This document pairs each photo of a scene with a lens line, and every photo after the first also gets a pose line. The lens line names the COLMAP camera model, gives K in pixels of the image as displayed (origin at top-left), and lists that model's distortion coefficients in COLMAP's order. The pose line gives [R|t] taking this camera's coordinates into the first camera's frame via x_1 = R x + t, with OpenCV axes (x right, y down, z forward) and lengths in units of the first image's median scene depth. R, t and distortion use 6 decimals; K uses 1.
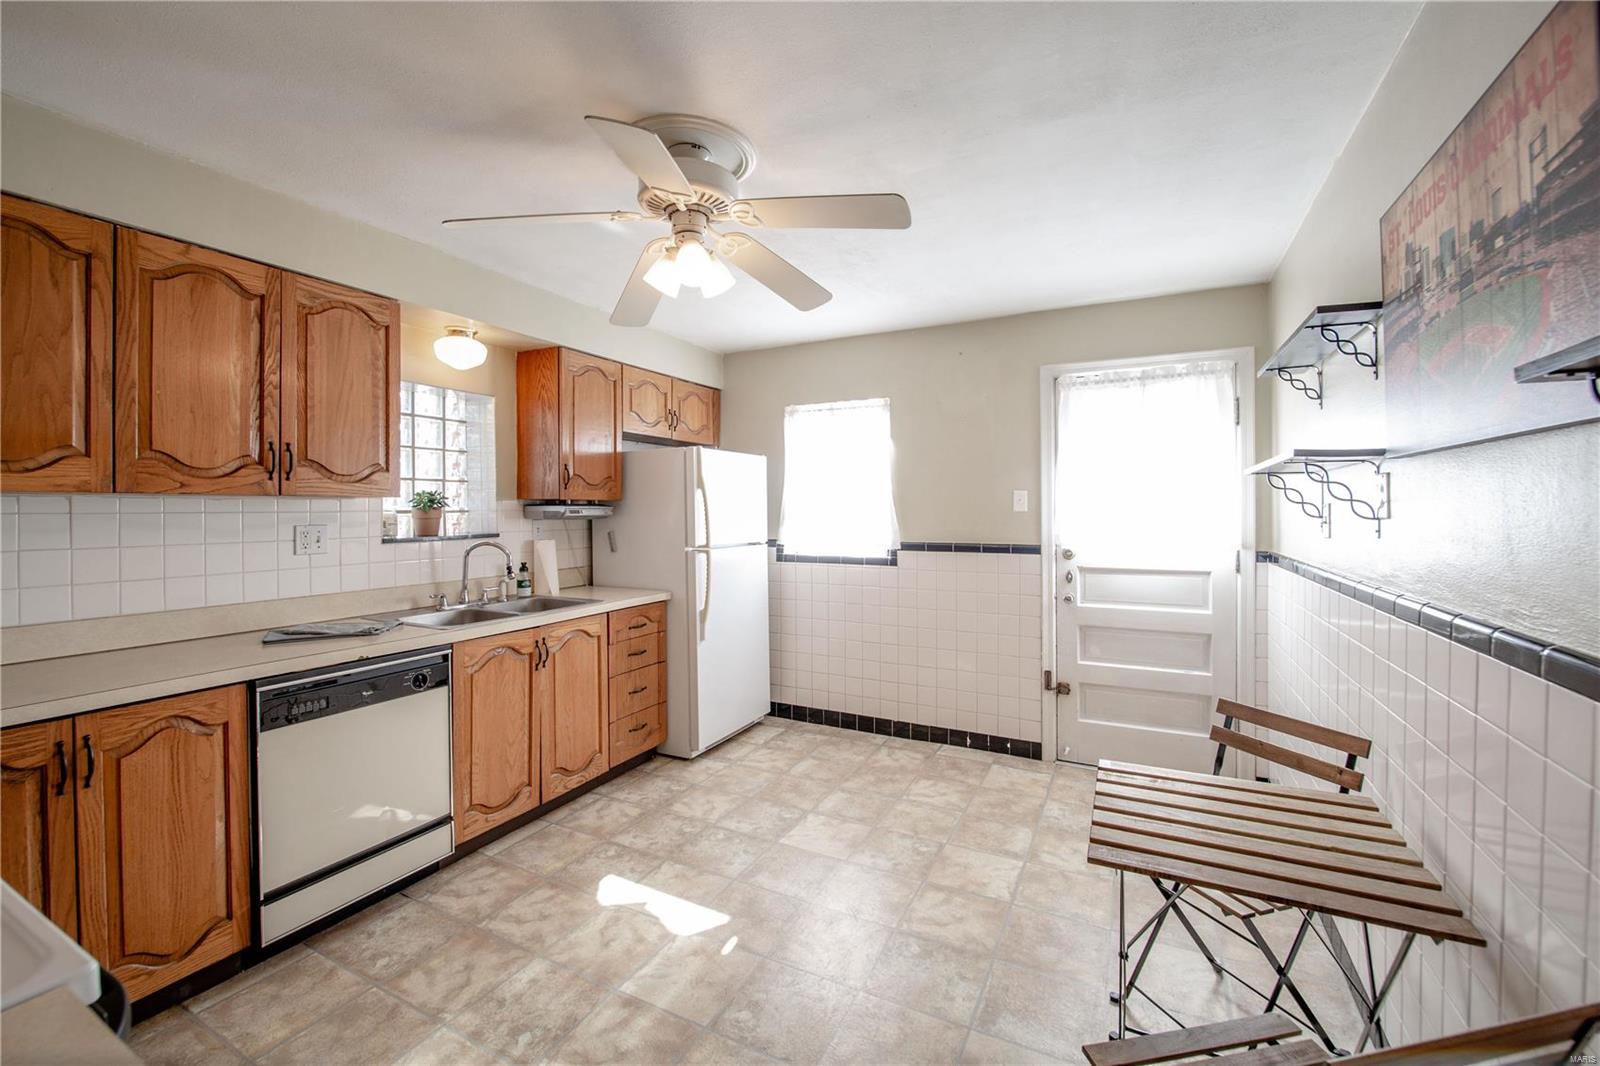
lens RADIAL K [[658.6, 0, 801.6], [0, 658.6, 529.1], [0, 0, 1]] dist [-0.000521, -0.006124]
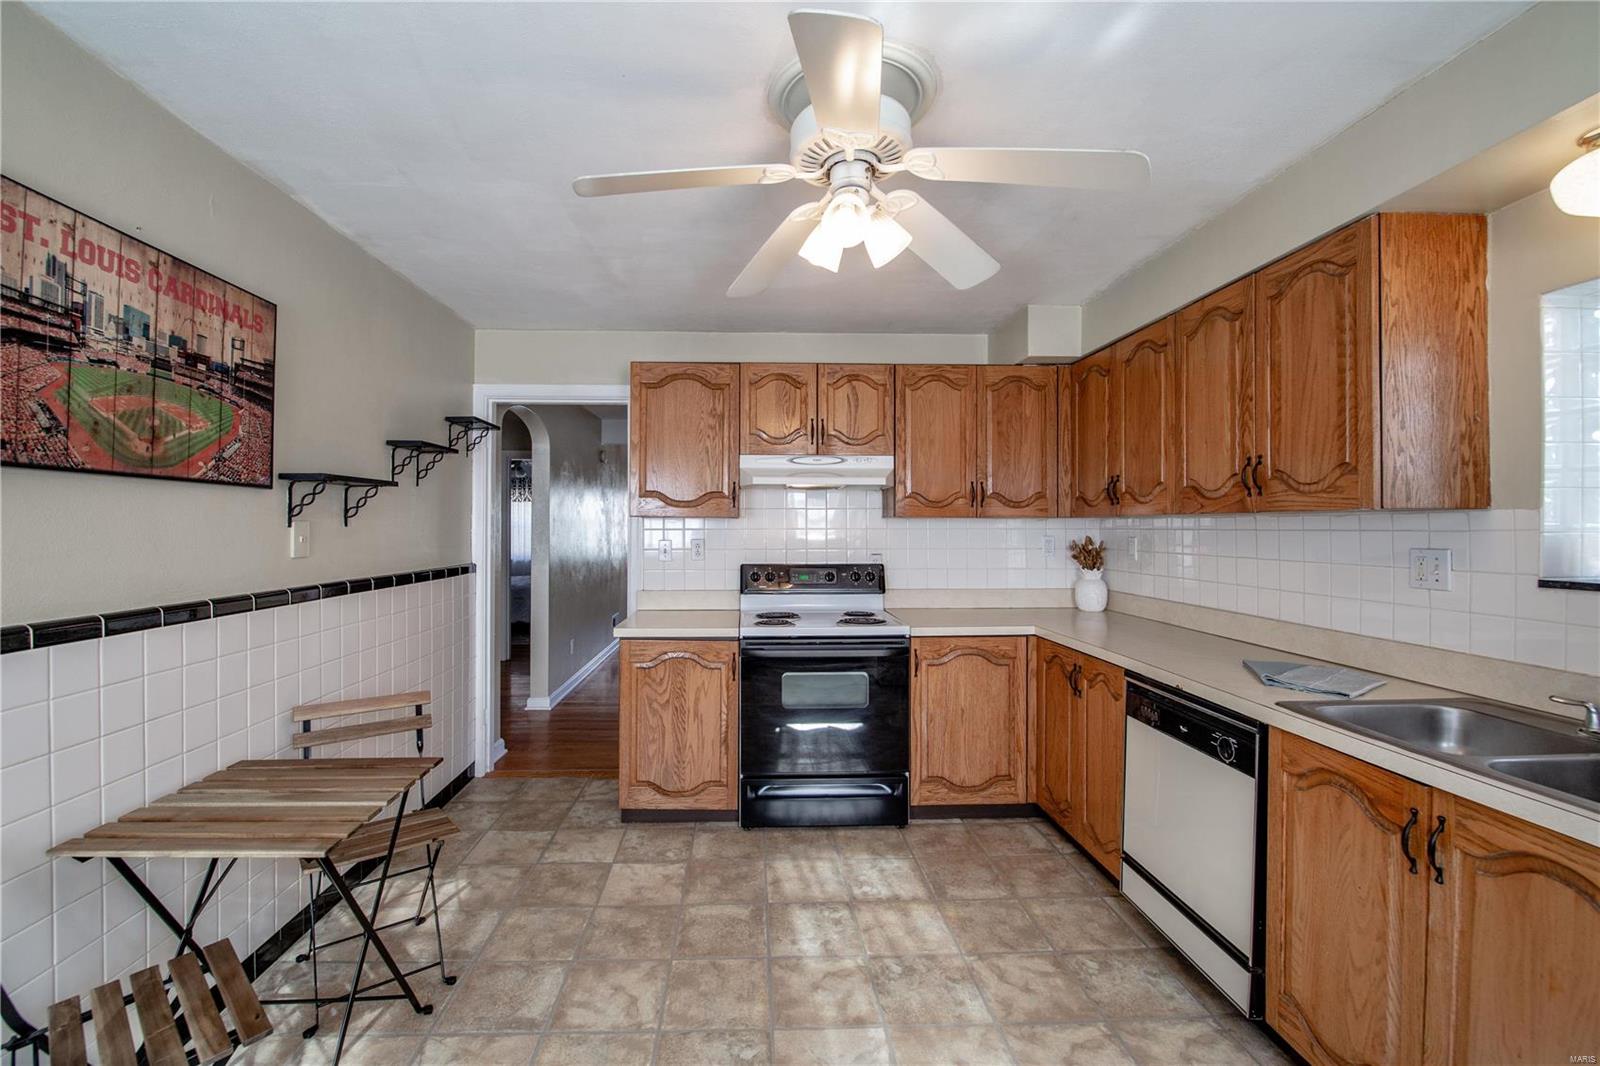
lens RADIAL K [[667.1, 0, 742.0], [0, 667.1, 531.0], [0, 0, 1]] dist [0.000148, -0.006255]
pose [[-0.889997, 0.002583, -0.455959, 0.286430], [-0.013874, 0.999368, 0.032741, -0.043486], [0.455755, 0.035466, -0.889398, 1.450871]]
